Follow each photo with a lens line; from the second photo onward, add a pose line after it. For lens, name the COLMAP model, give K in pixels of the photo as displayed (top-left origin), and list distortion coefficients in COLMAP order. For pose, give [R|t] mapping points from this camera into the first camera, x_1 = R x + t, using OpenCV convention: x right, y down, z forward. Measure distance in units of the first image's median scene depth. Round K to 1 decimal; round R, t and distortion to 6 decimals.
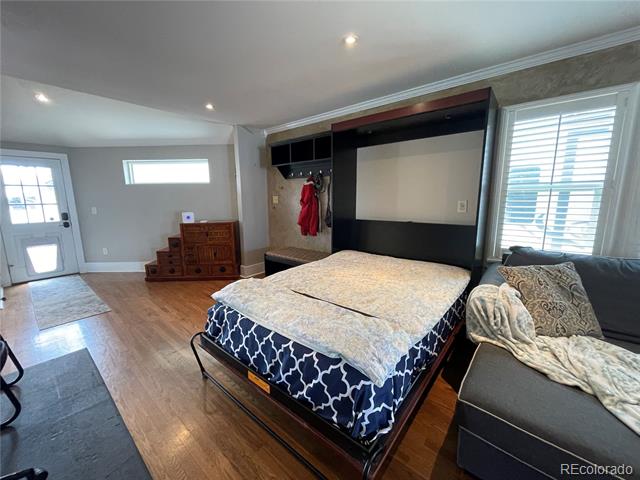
lens RADIAL K [[257.6, 0, 317.4], [0, 257.6, 240.5], [0, 0, 1]] dist [-0.003514, 0.001811]
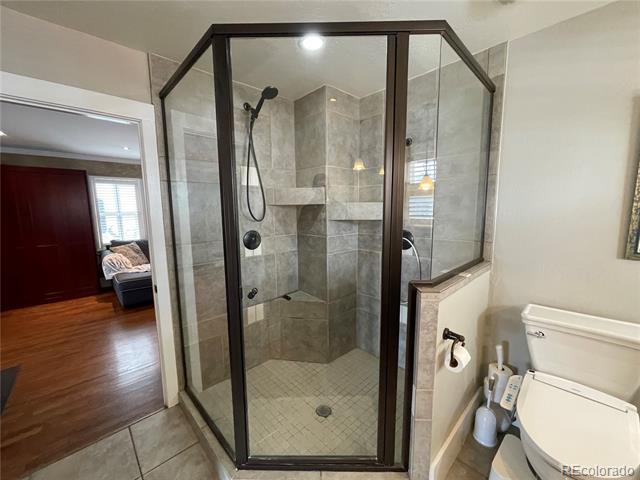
lens RADIAL K [[257.6, 0, 319.0], [0, 257.6, 242.1], [0, 0, 1]] dist [-0.003514, 0.001811]
pose [[0.108708, -0.110818, 0.987877, -0.744622], [0.179323, 0.979650, 0.090162, 0.094346], [-0.977766, 0.167348, 0.126368, -0.622909]]
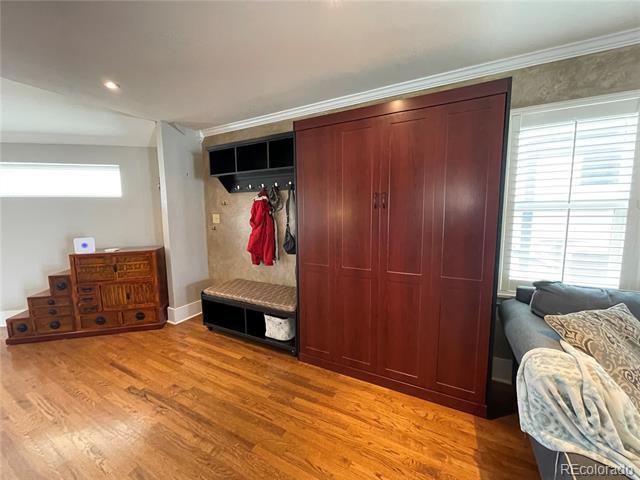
lens RADIAL K [[257.6, 0, 316.9], [0, 257.6, 239.2], [0, 0, 1]] dist [-0.003514, 0.001811]
pose [[0.977425, -0.023870, 0.209931, -0.036114], [0.036595, 0.997707, -0.056940, -0.050276], [-0.208090, 0.063337, 0.976057, 0.218860]]
